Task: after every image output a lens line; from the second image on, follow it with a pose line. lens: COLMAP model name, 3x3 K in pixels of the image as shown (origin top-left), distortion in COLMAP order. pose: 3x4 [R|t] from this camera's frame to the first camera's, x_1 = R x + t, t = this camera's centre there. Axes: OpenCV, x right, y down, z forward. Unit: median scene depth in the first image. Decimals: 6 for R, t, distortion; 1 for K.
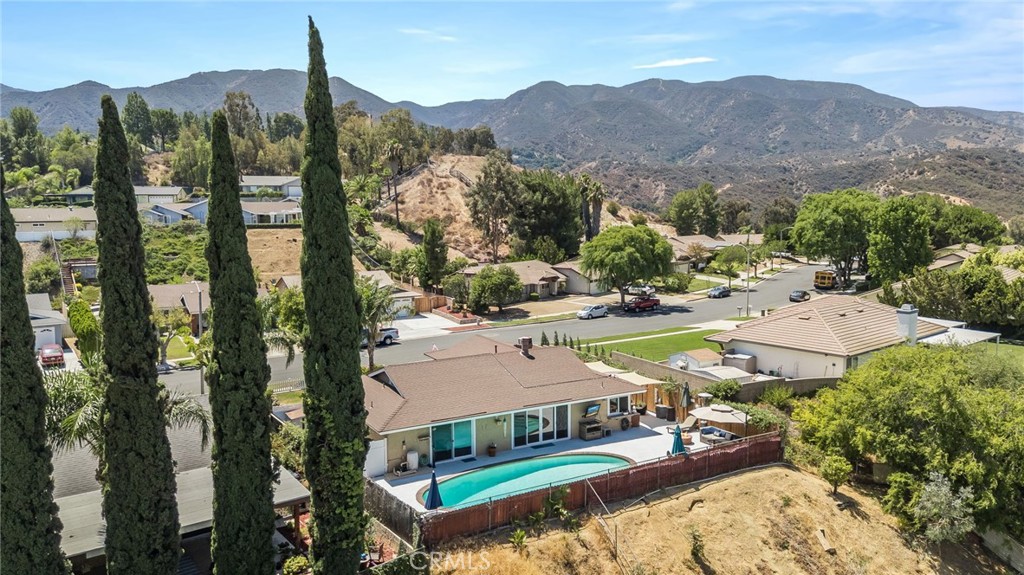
lens RADIAL K [[744.5, 0, 510.3], [0, 744.5, 306.0], [0, 0, 1]] dist [0.094288, -0.091810]
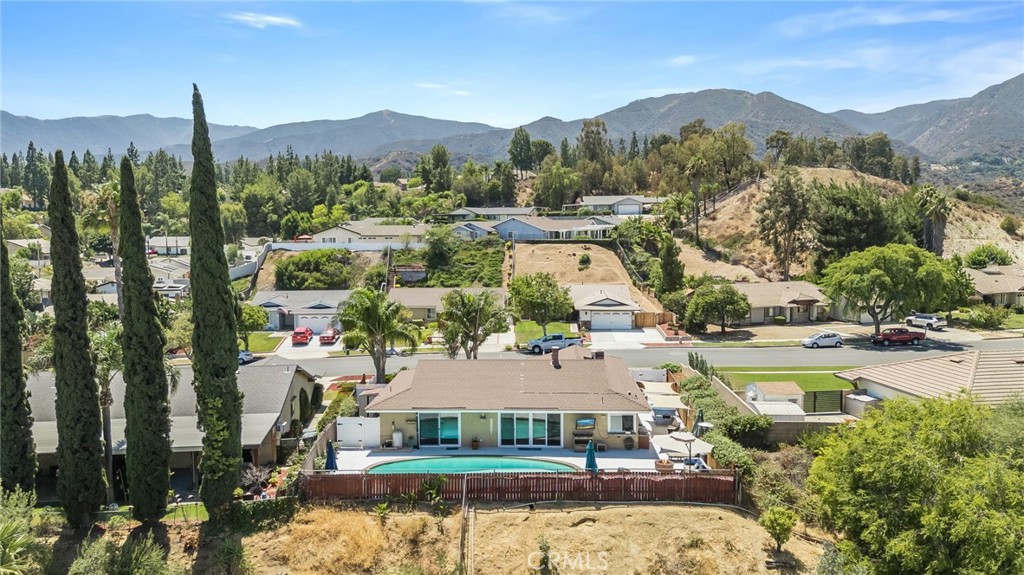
lens RADIAL K [[744.5, 0, 510.3], [0, 744.5, 306.0], [0, 0, 1]] dist [0.094288, -0.091810]
pose [[0.856151, 0.059151, -0.513330, 0.250572], [-0.070858, 0.997481, -0.003240, -0.003691], [0.511845, 0.039148, 0.858185, 0.035028]]
